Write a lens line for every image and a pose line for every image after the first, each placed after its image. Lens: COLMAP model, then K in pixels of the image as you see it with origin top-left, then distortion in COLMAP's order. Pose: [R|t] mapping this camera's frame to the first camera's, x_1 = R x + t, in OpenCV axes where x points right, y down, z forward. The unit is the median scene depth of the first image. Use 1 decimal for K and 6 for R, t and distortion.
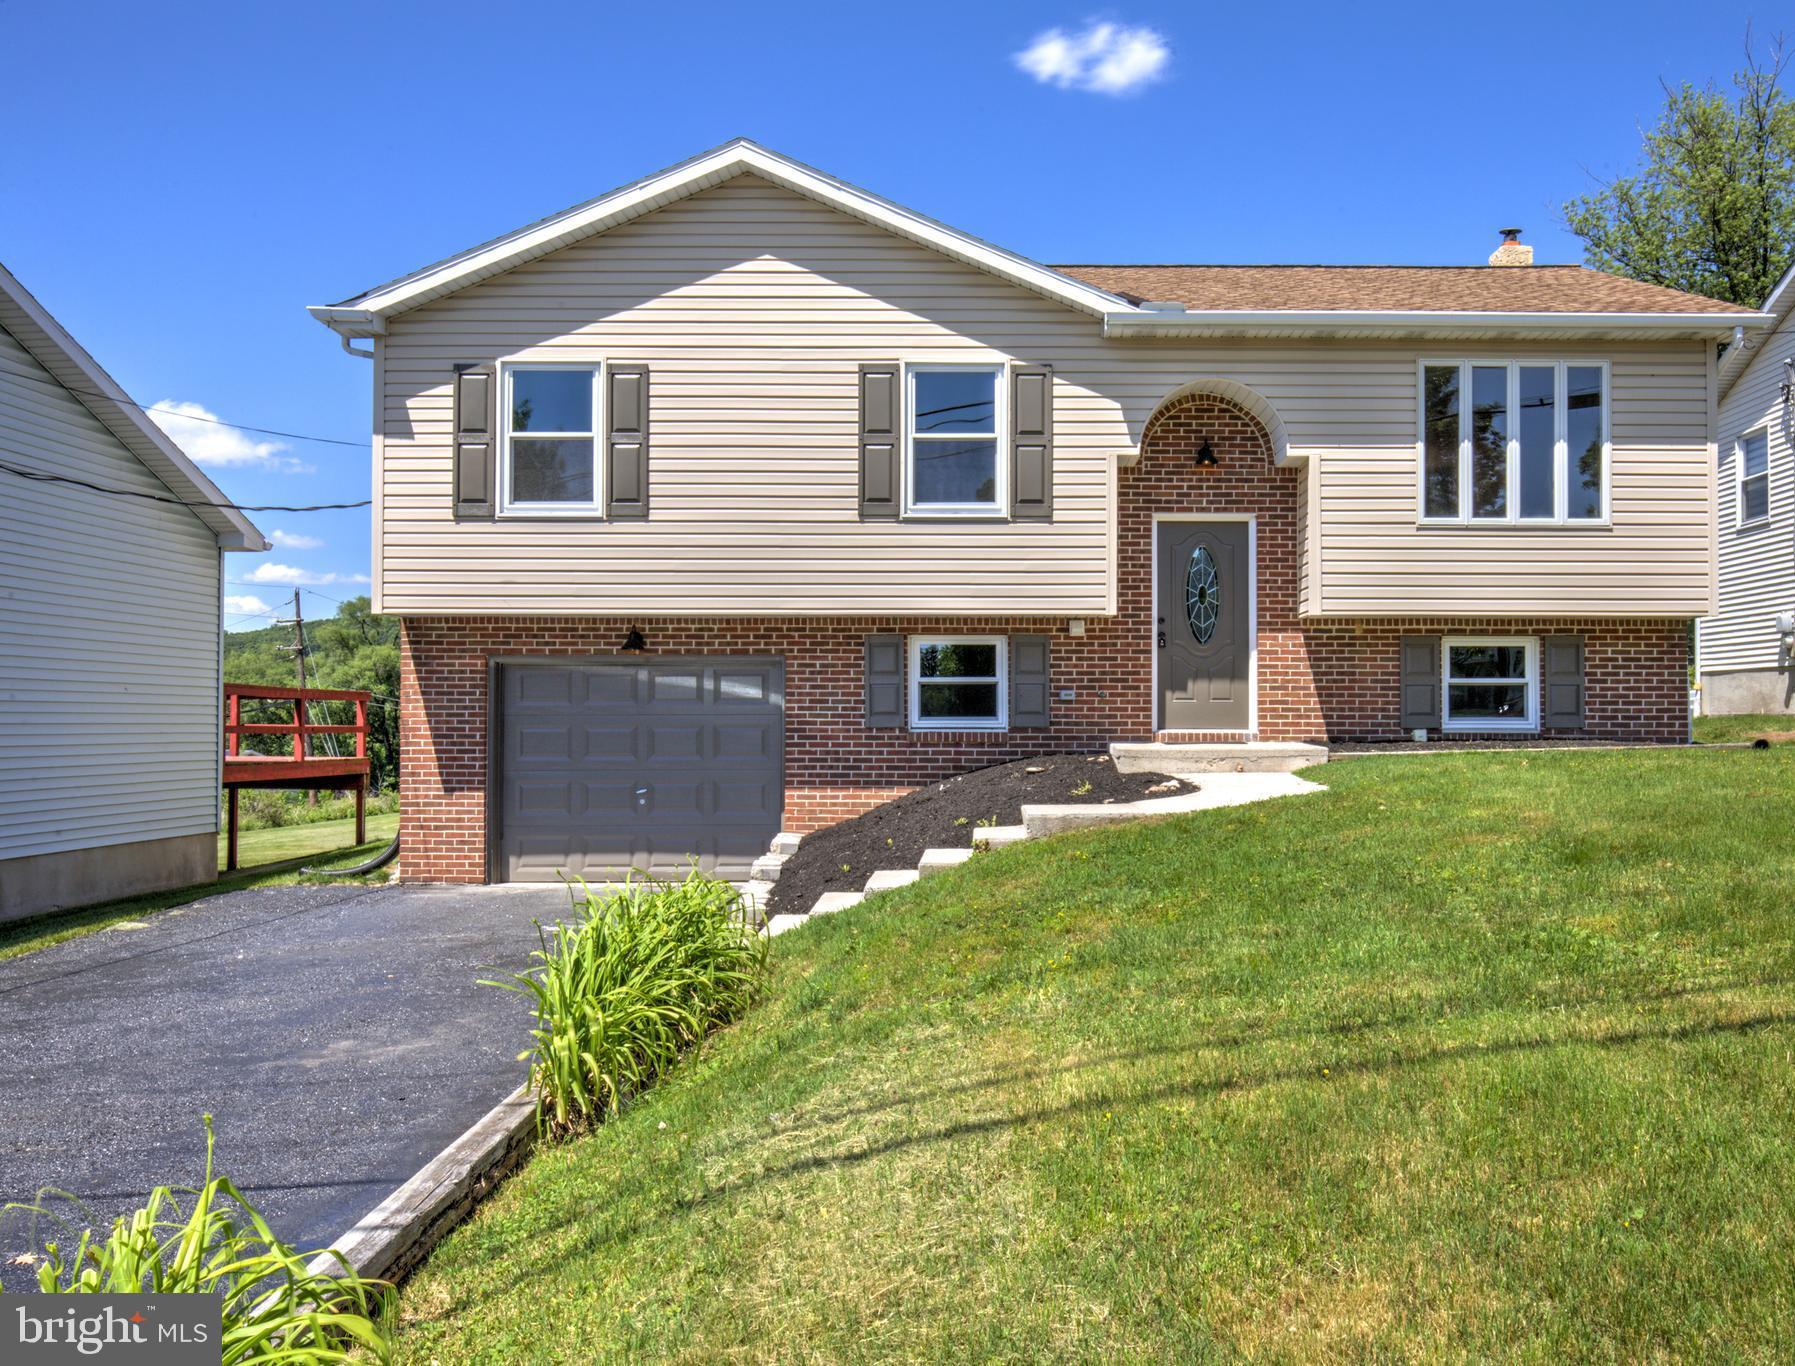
lens RADIAL K [[1302.0, 0, 1090.1], [0, 1302.0, 679.2], [0, 0, 1]] dist [0.016005, -0.010057]
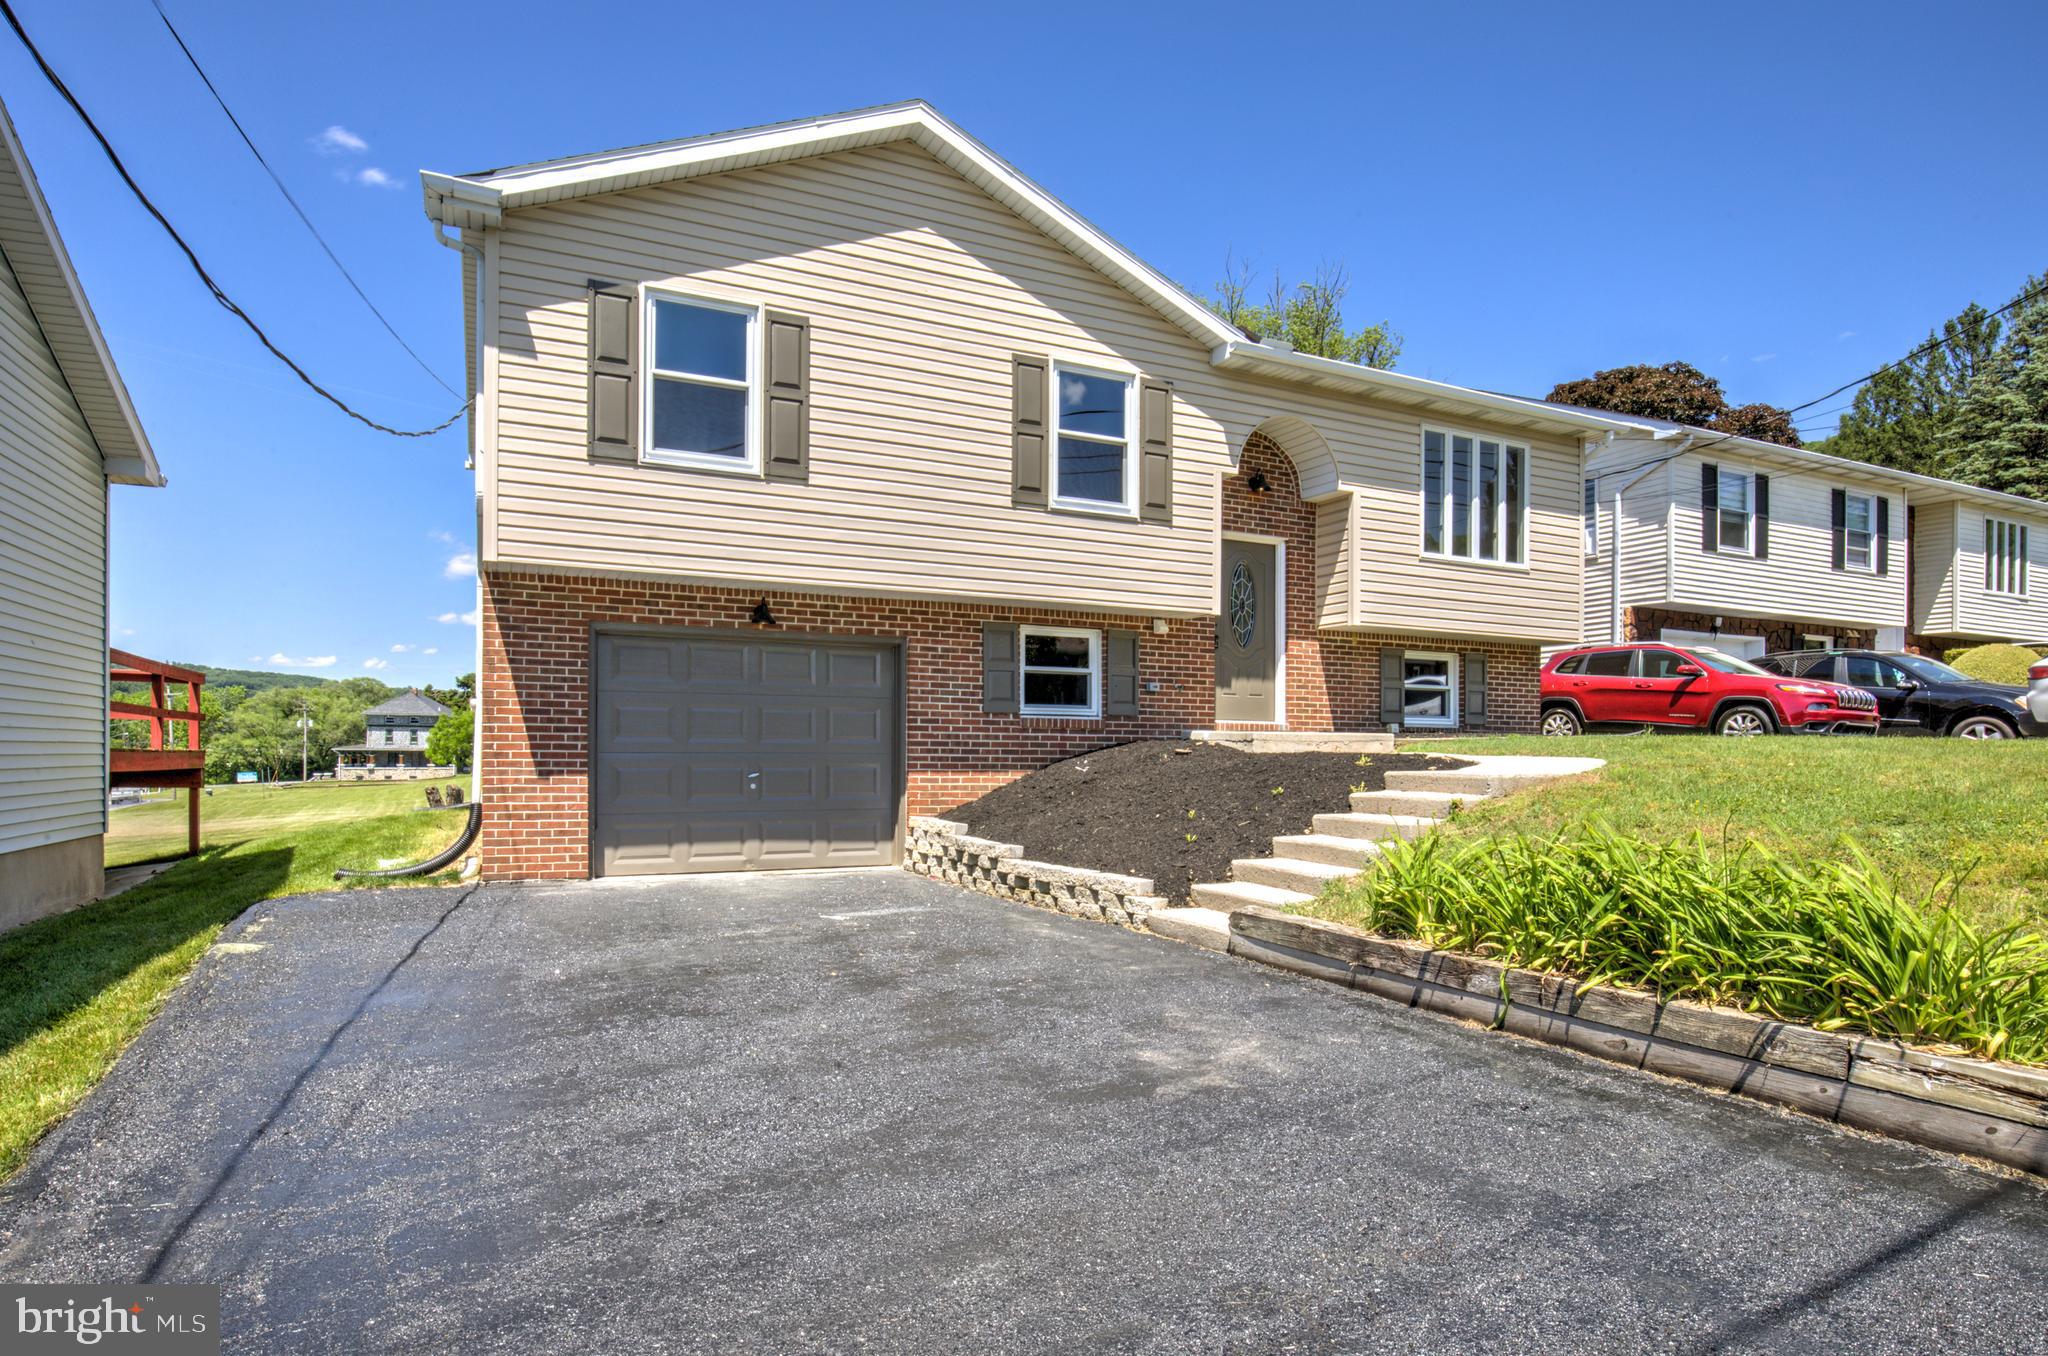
lens RADIAL K [[1020.6, 0, 1040.1], [0, 1020.6, 732.6], [0, 0, 1]] dist [-0.005441, 0.003698]
pose [[0.917190, 0.012467, 0.398256, -0.471580], [-0.019663, 0.999709, 0.013991, 0.042770], [-0.397965, -0.020663, 0.917168, 0.254316]]
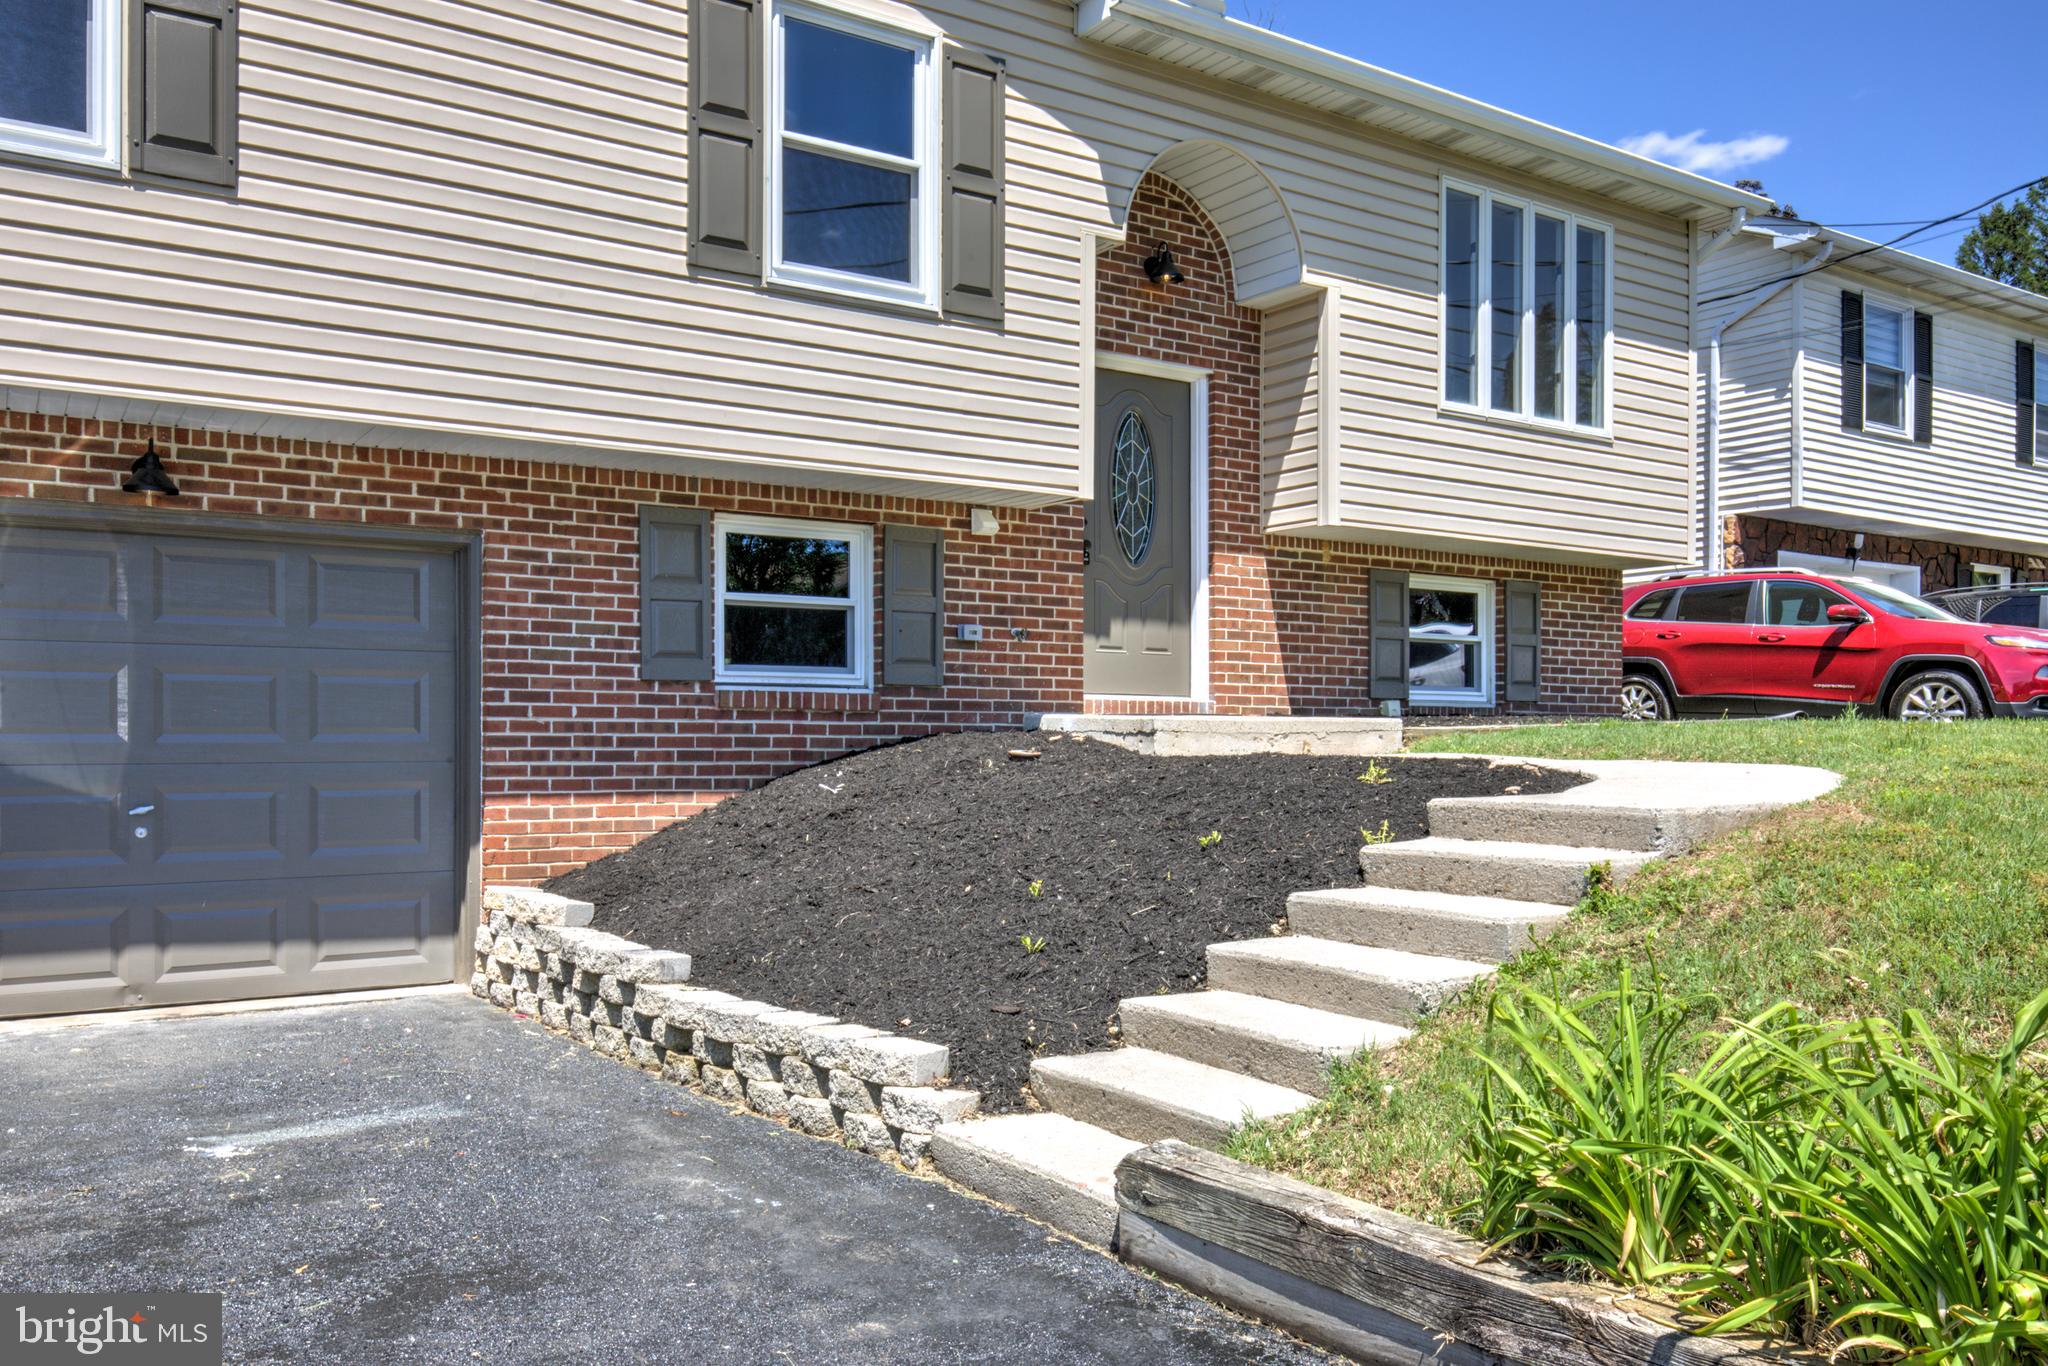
lens RADIAL K [[1488.3, 0, 1010.8], [0, 1488.3, 719.2], [0, 0, 1]] dist [0.006334, -0.002666]
pose [[0.864013, 0.008089, 0.503404, -0.362072], [-0.017902, 0.999732, 0.014663, 0.043289], [-0.503150, -0.021681, 0.863927, 0.419117]]
